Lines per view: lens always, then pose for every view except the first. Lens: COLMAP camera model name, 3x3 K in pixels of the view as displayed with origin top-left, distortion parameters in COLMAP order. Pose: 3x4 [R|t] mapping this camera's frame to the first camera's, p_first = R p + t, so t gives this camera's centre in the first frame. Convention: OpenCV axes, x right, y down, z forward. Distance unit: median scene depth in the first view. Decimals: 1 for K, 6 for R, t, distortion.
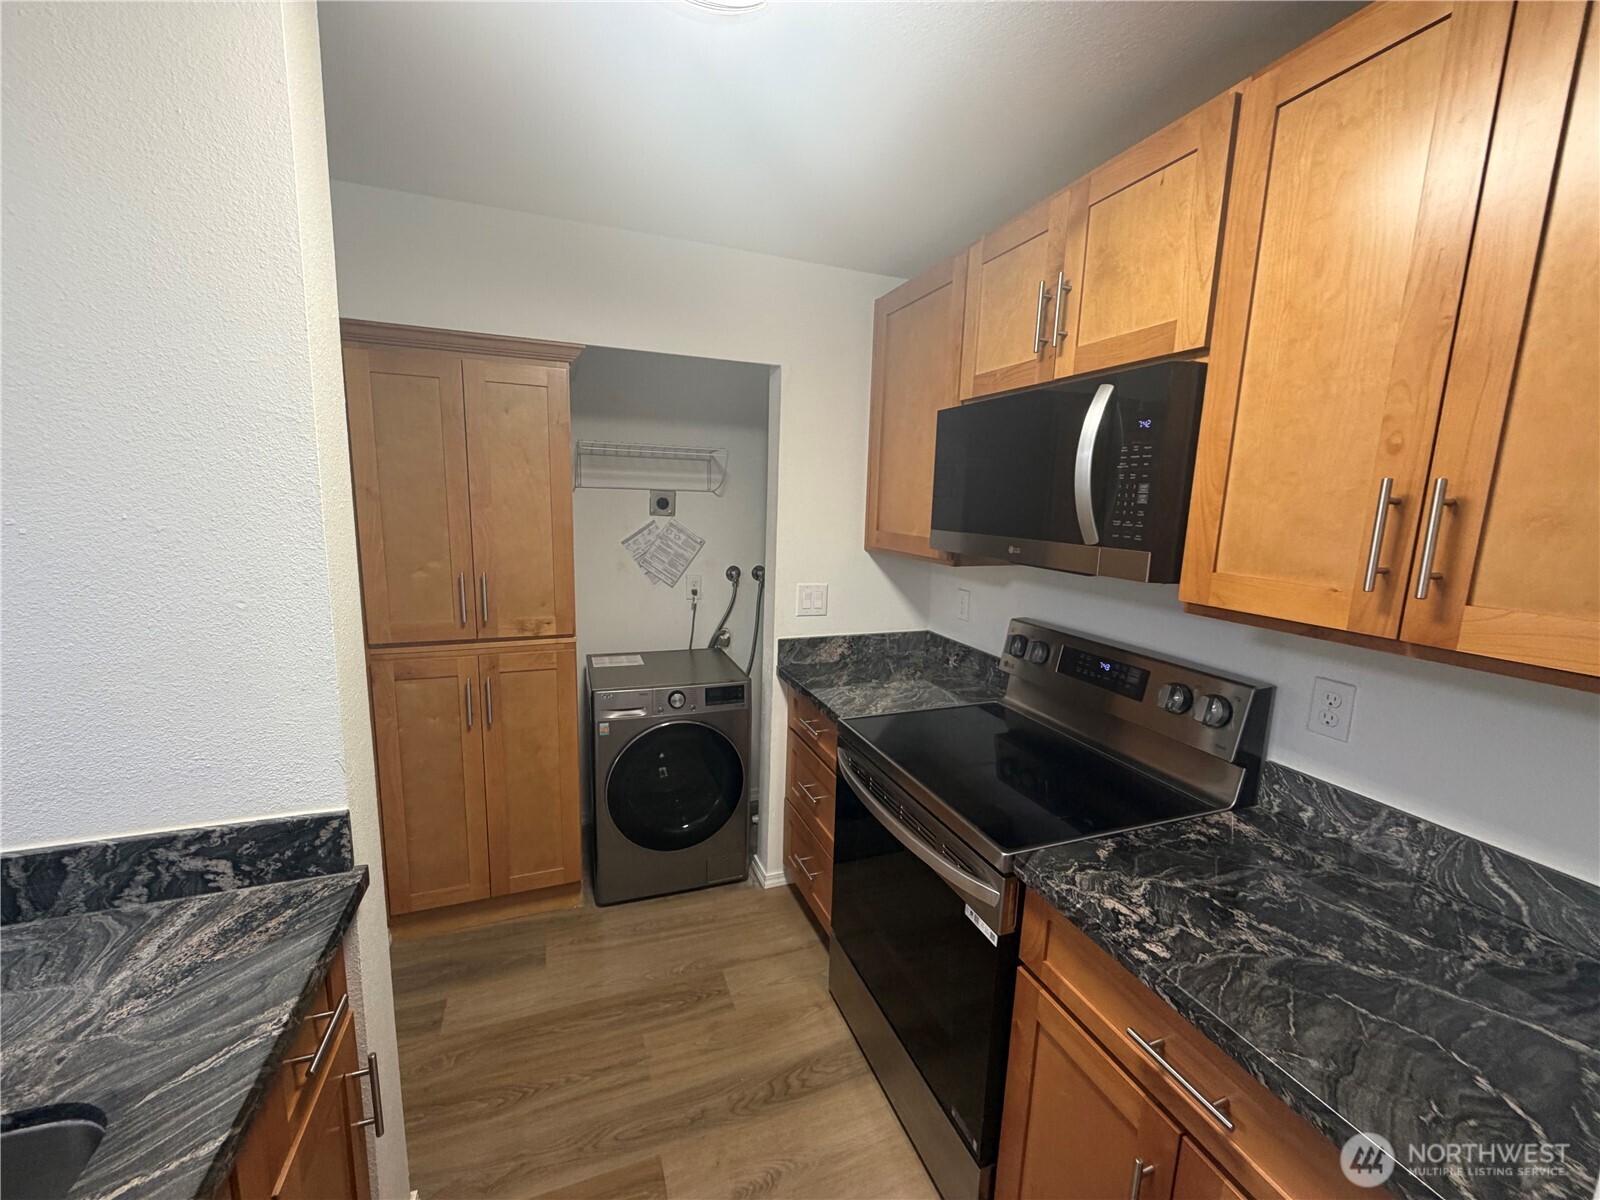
lens RADIAL K [[632.9, 0, 795.6], [0, 632.9, 599.1], [0, 0, 1]] dist [0.003533, -0.000823]
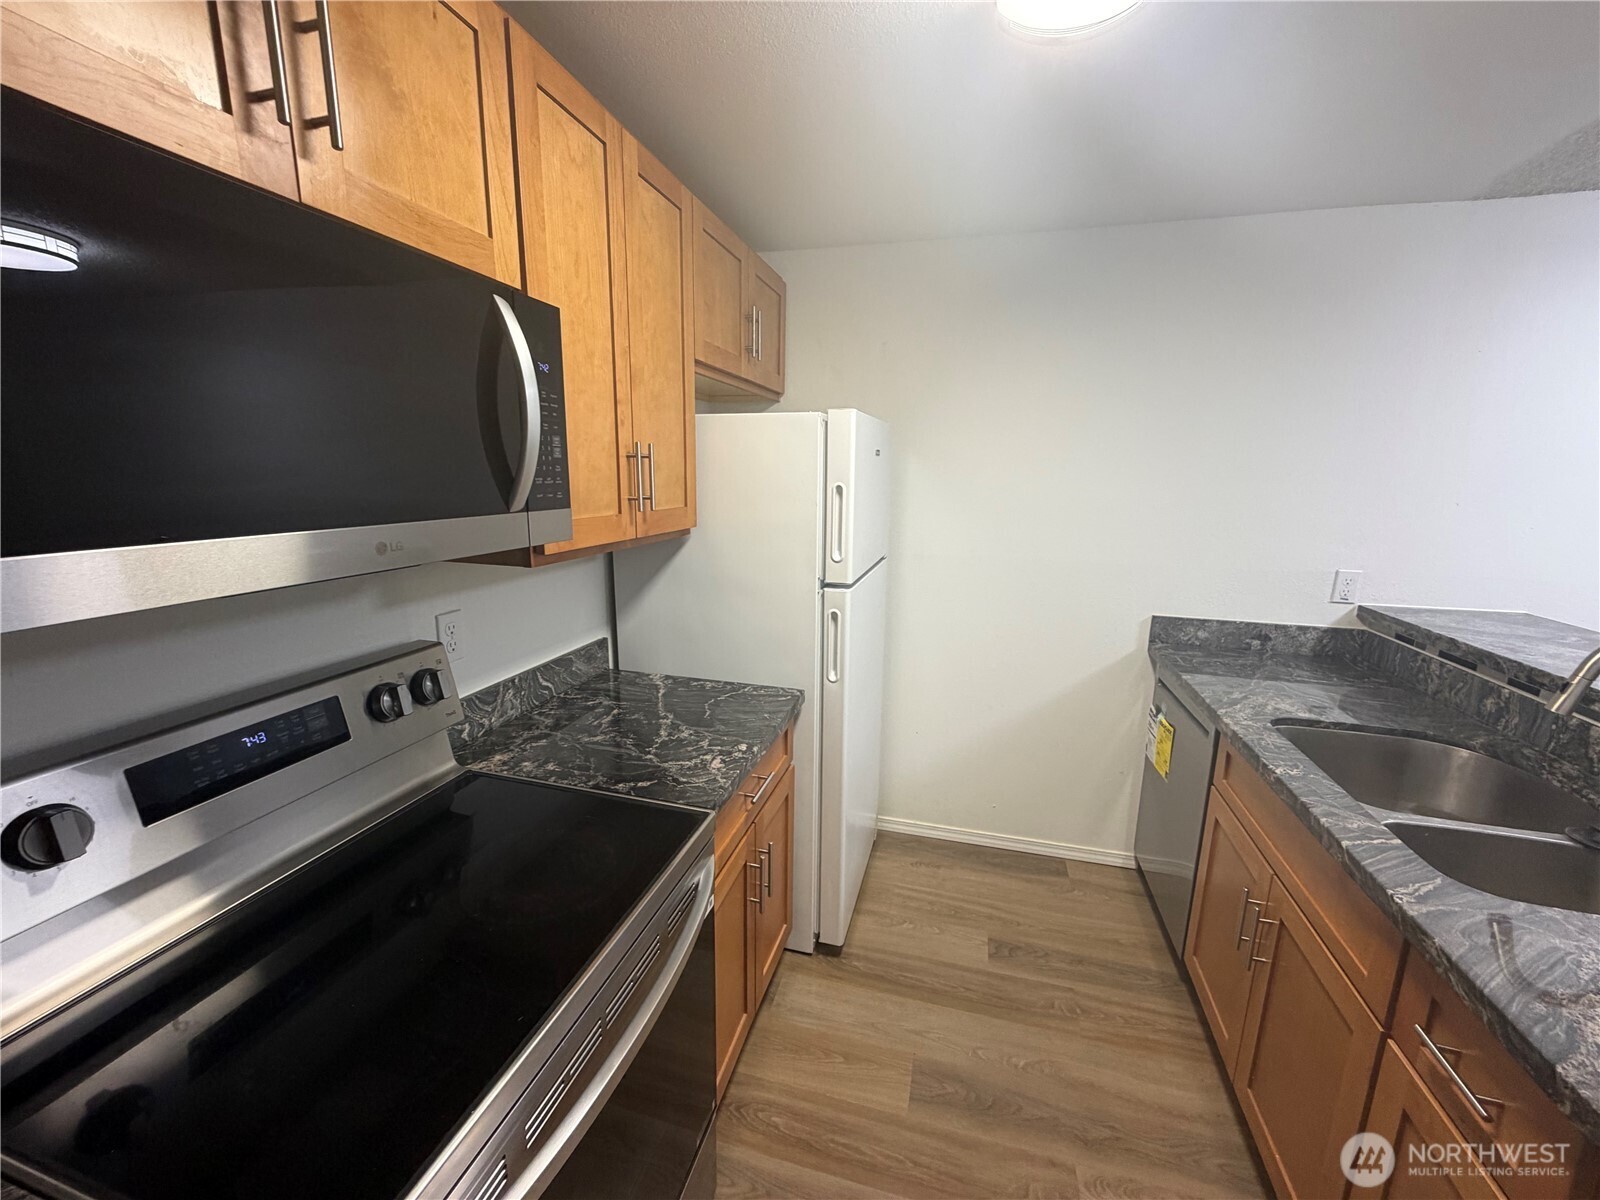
lens RADIAL K [[632.9, 0, 795.6], [0, 632.9, 599.1], [0, 0, 1]] dist [0.003533, -0.000823]
pose [[-0.803353, -0.158247, 0.574092, -0.327645], [0.060264, 0.937493, 0.342748, -0.278713], [-0.592445, 0.309945, -0.743601, 1.701380]]
